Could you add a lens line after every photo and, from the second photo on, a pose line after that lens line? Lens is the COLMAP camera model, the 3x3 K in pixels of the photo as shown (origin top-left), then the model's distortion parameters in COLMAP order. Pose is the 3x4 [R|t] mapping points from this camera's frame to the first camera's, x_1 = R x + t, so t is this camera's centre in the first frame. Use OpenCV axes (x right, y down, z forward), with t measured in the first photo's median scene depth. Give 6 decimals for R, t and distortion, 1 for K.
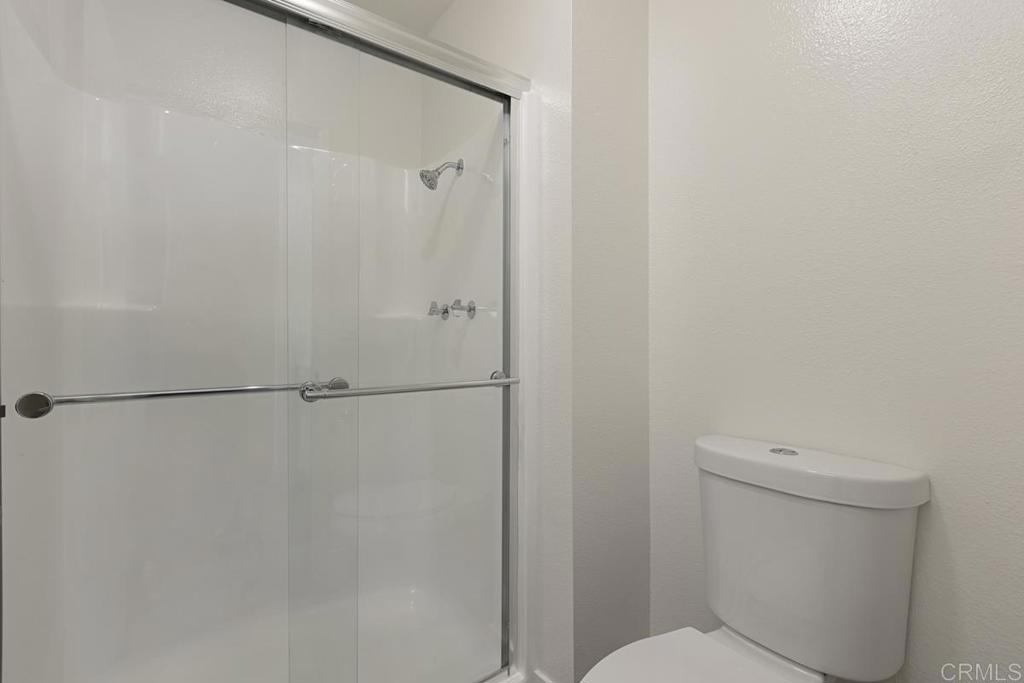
lens RADIAL K [[455.1, 0, 513.4], [0, 455.1, 333.3], [0, 0, 1]] dist [0.000791, -0.001210]
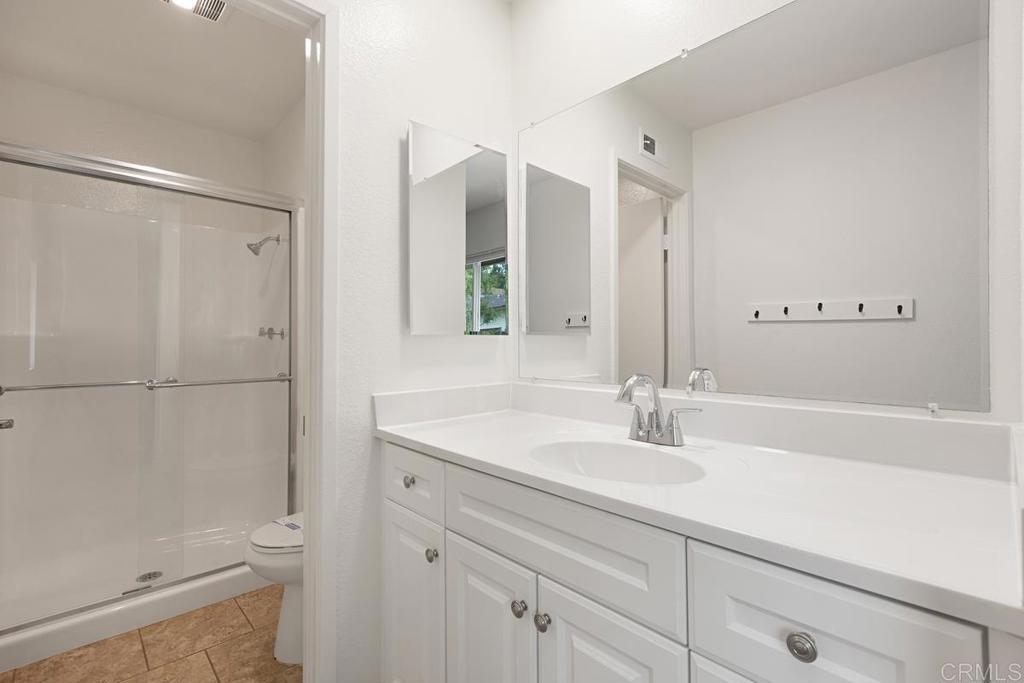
lens RADIAL K [[455.1, 0, 513.4], [0, 455.1, 333.3], [0, 0, 1]] dist [0.000791, -0.001210]
pose [[0.990425, 0.000600, 0.138053, 0.559147], [0.001823, 0.999847, -0.017422, -0.027795], [-0.138043, 0.017507, 0.990272, -0.763667]]
